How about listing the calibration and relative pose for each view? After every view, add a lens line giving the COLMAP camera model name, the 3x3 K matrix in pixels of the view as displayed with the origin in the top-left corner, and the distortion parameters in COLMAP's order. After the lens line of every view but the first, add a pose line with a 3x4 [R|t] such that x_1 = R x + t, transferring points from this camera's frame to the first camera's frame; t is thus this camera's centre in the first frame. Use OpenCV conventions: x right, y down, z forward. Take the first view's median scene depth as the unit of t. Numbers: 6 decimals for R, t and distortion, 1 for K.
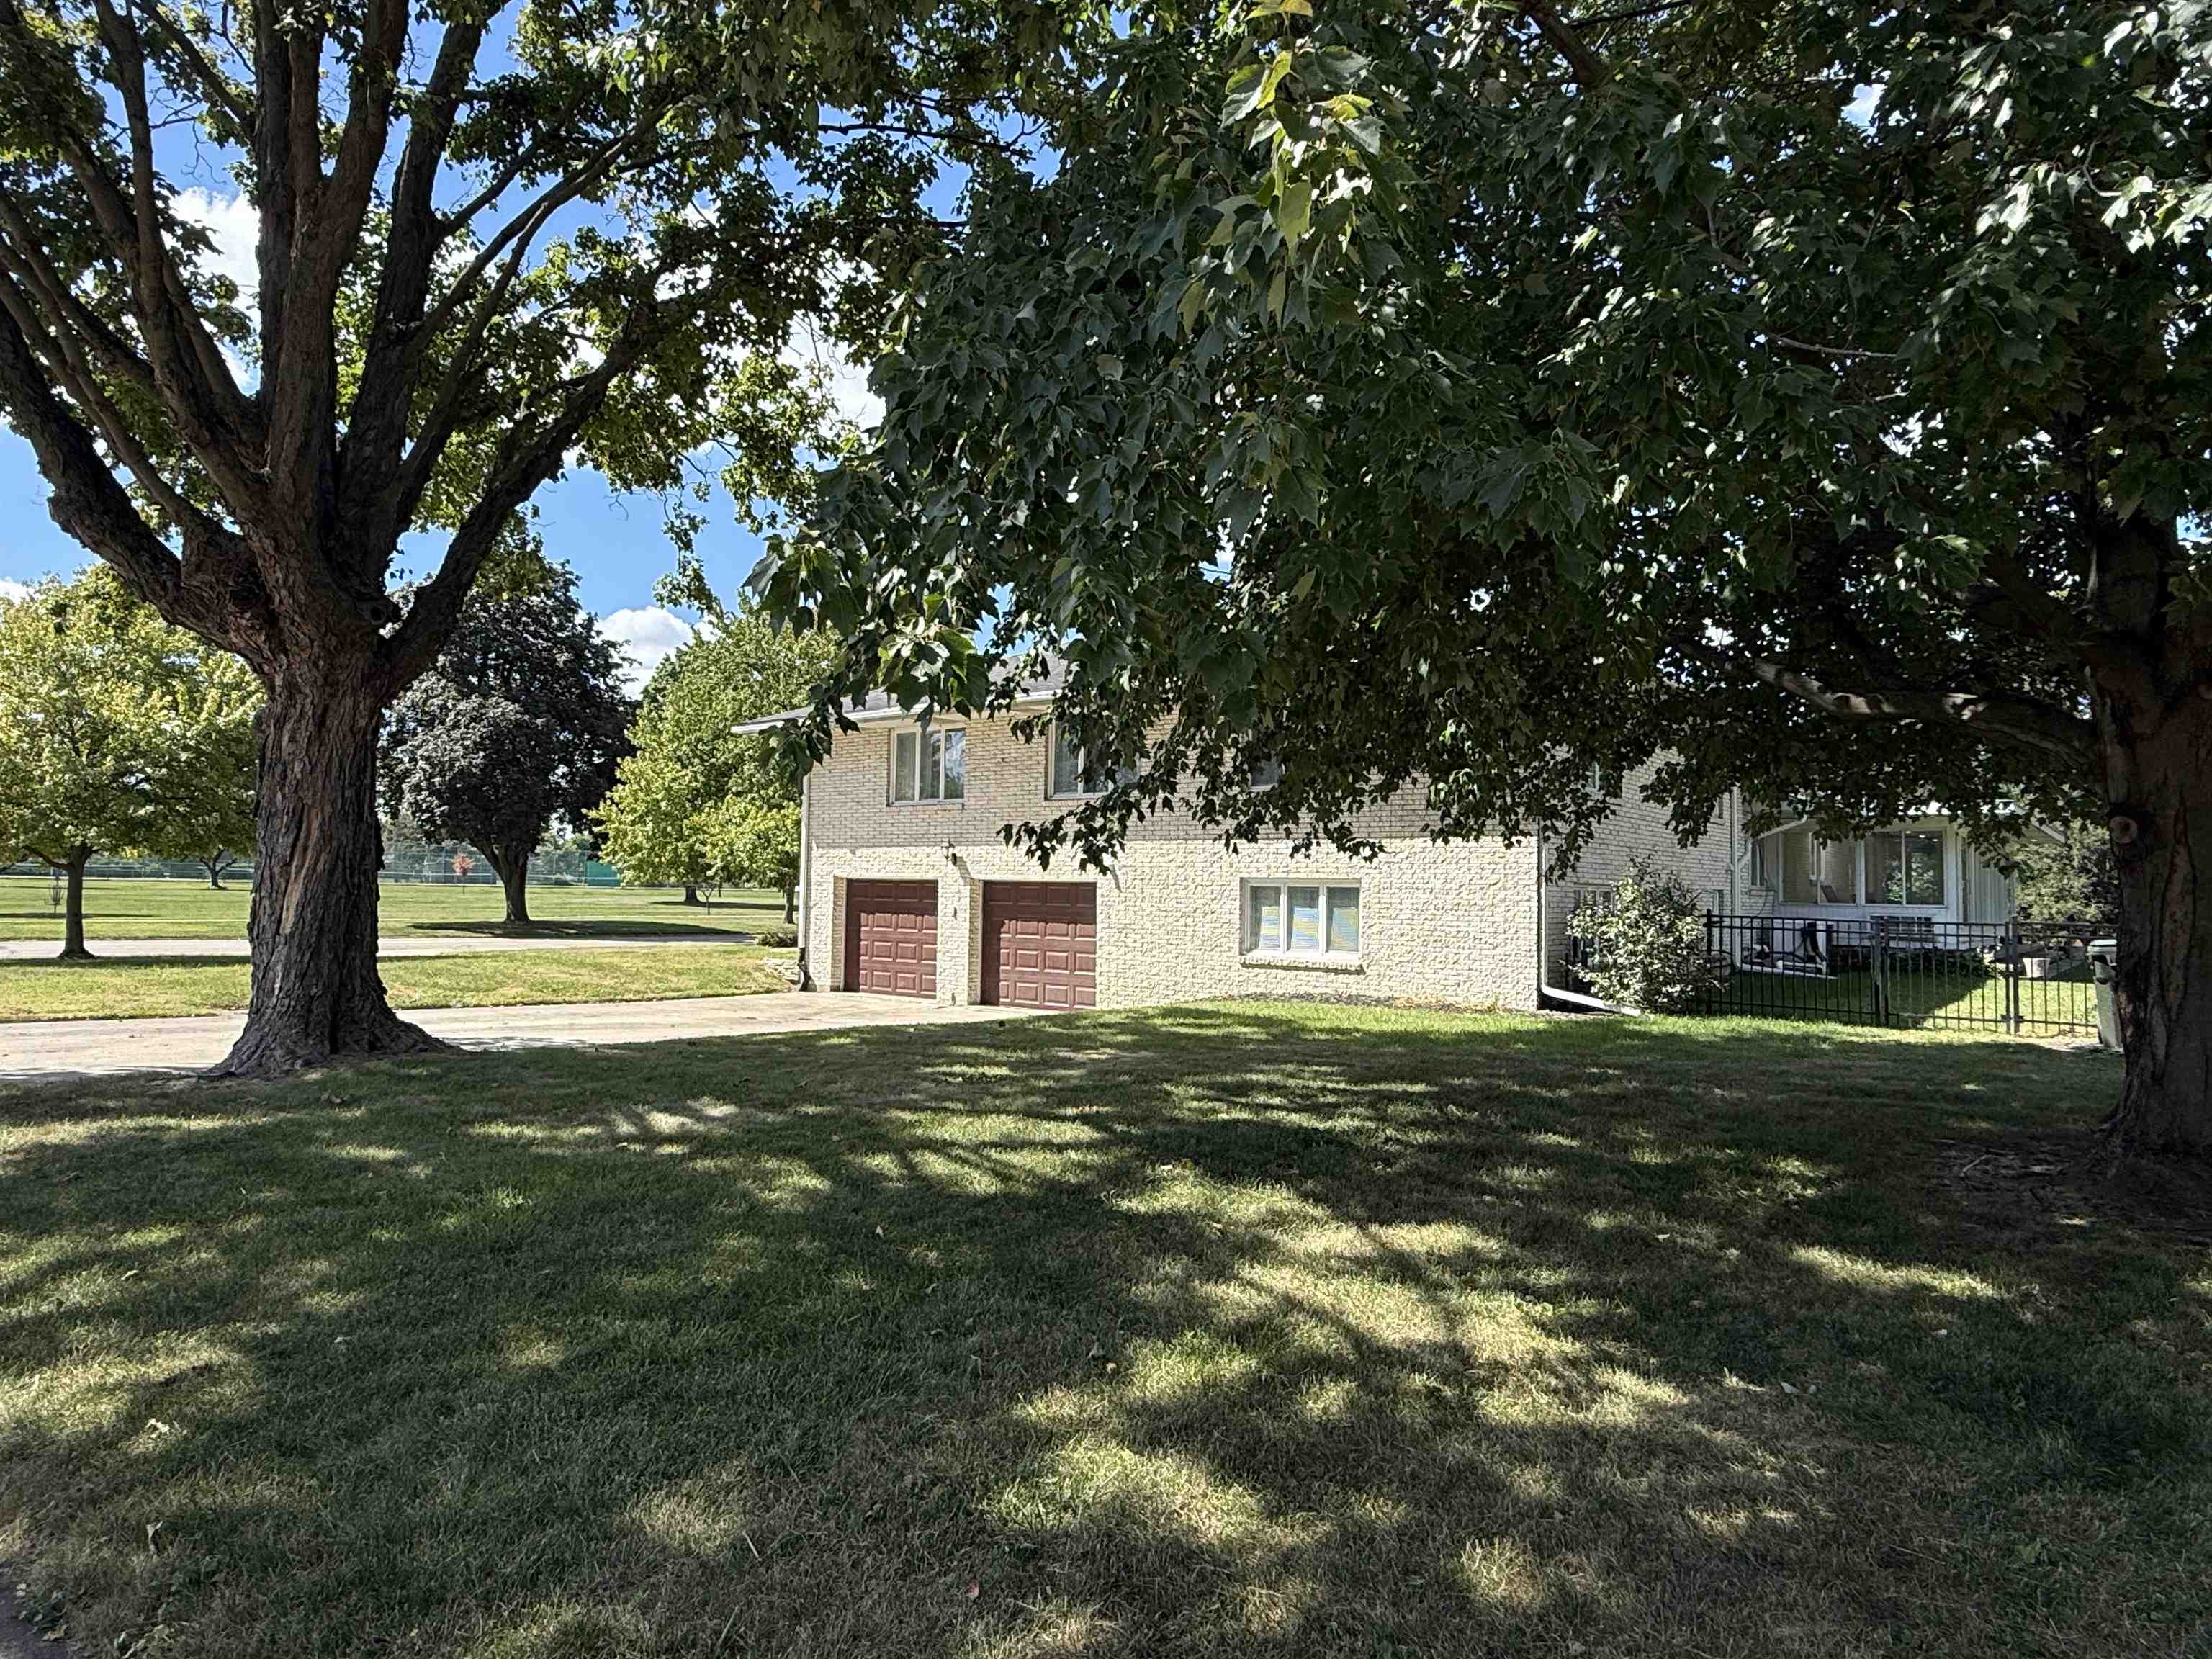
lens RADIAL K [[1344.9, 0, 1105.6], [0, 1344.9, 830.0], [0, 0, 1]] dist [0.001282, 0.002407]
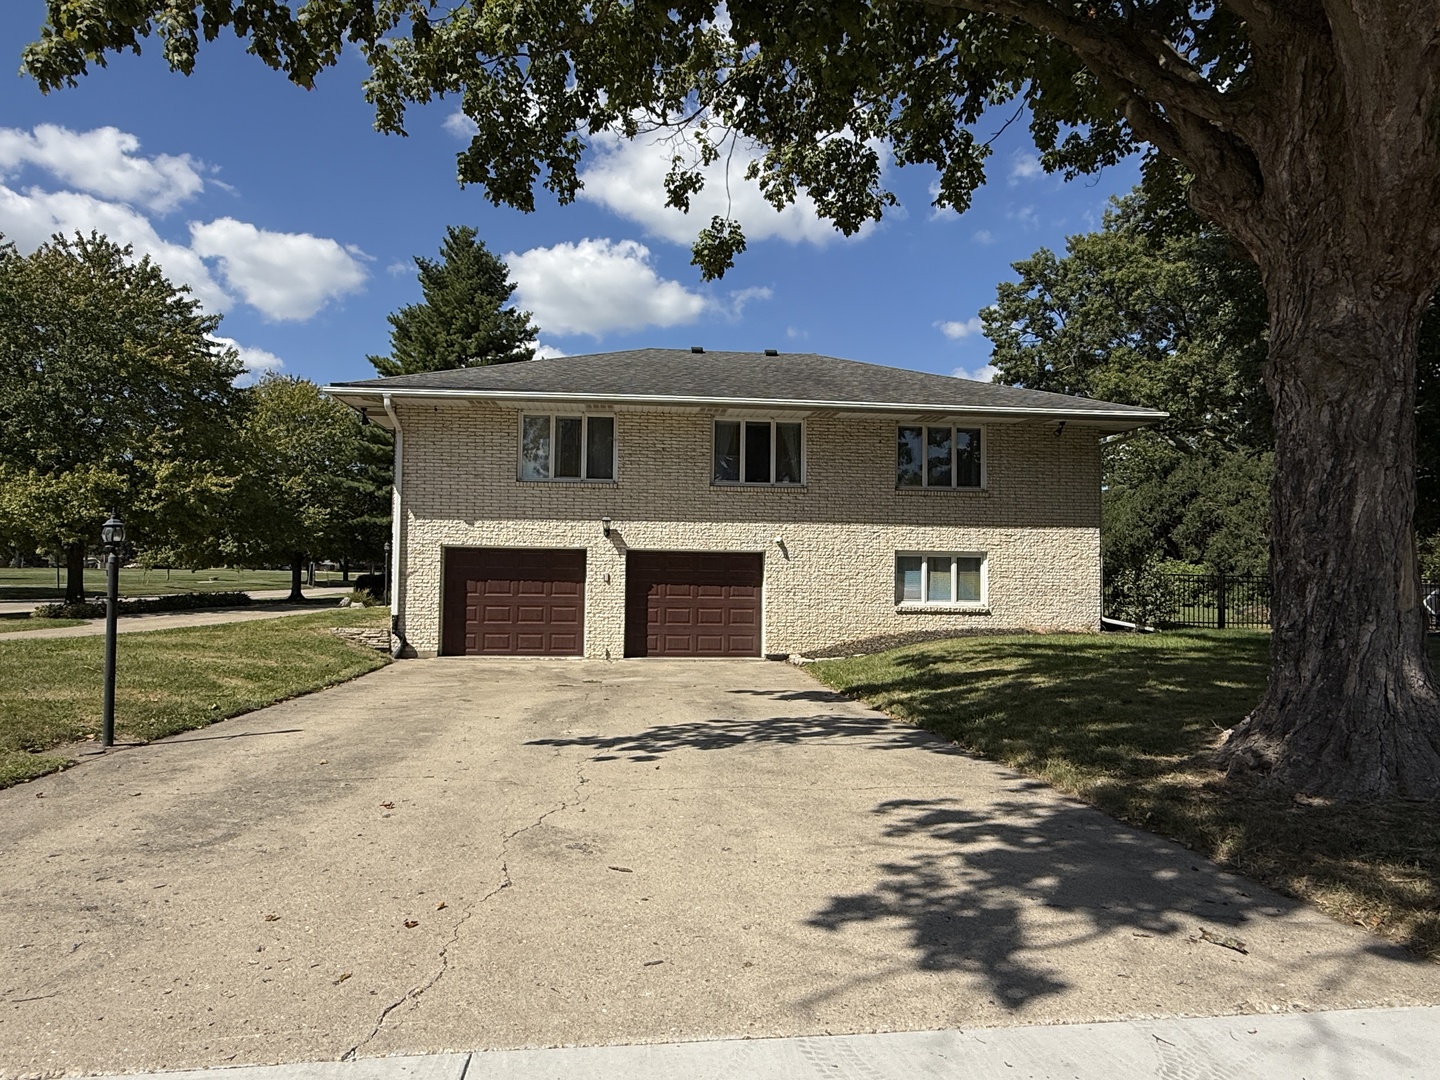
lens RADIAL K [[875.5, 0, 721.1], [0, 875.5, 536.8], [0, 0, 1]] dist [0.001282, 0.002407]
pose [[0.721895, 0.012765, 0.691884, -0.663239], [-0.033379, 0.999308, 0.016390, 0.012242], [-0.691197, -0.034927, 0.721822, 0.468803]]
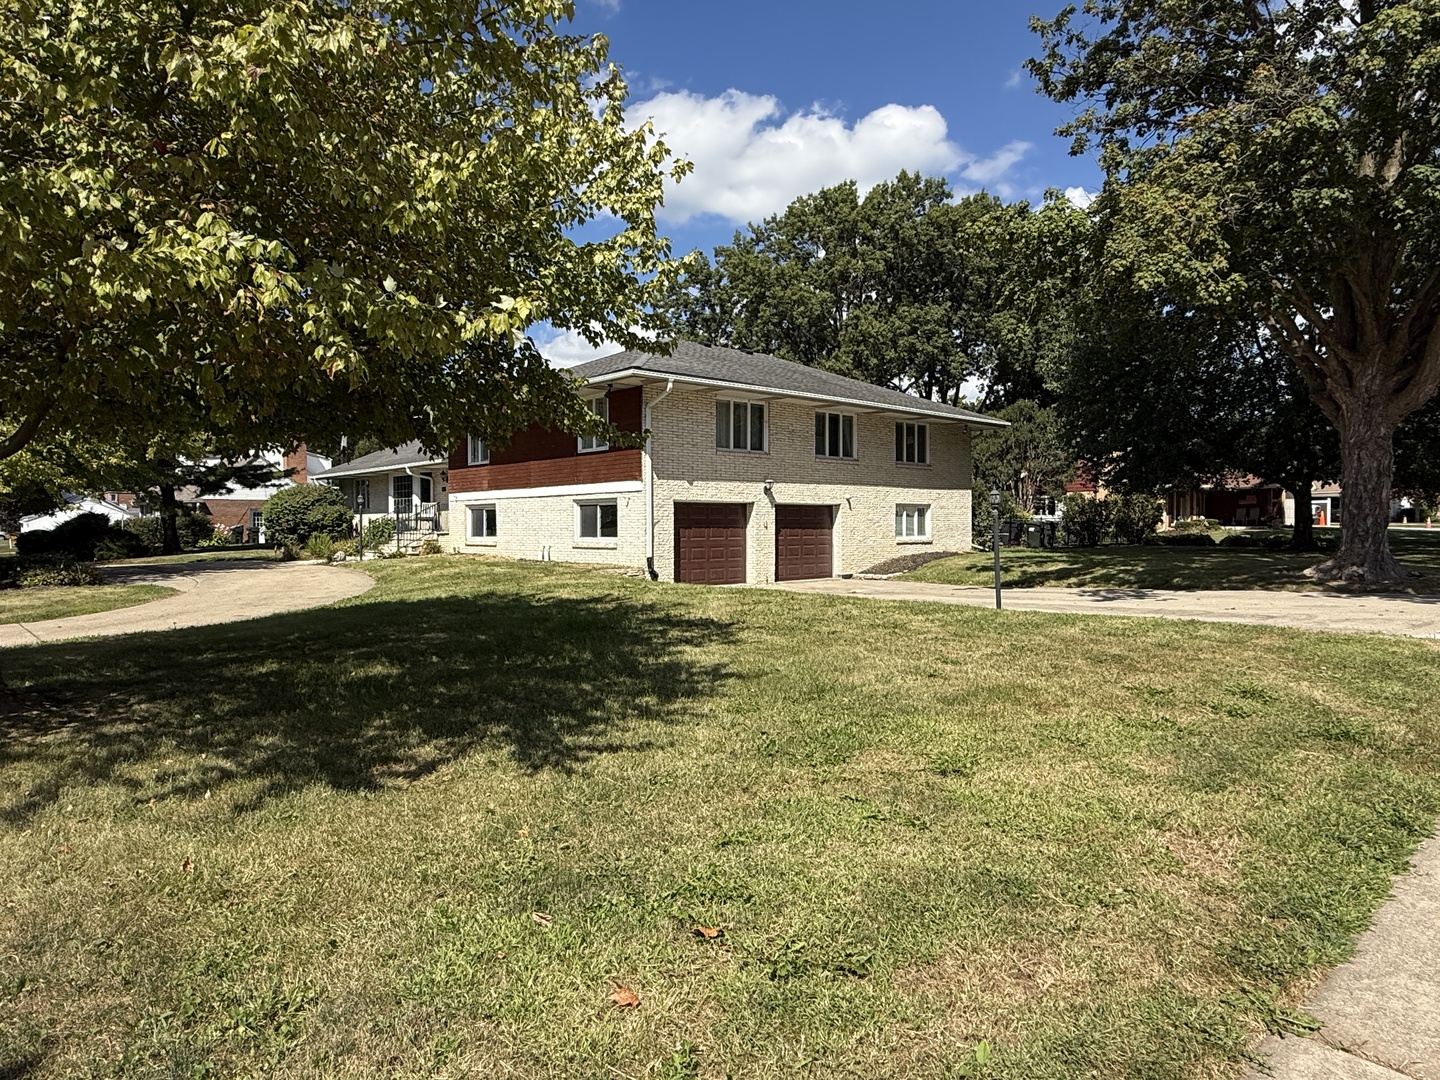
lens RADIAL K [[875.5, 0, 711.7], [0, 875.5, 544.7], [0, 0, 1]] dist [0.001282, 0.002407]
pose [[0.167524, -0.049543, 0.984622, -1.334534], [-0.046282, 0.997240, 0.058052, 0.033556], [-0.984781, -0.055295, 0.164769, 1.058217]]
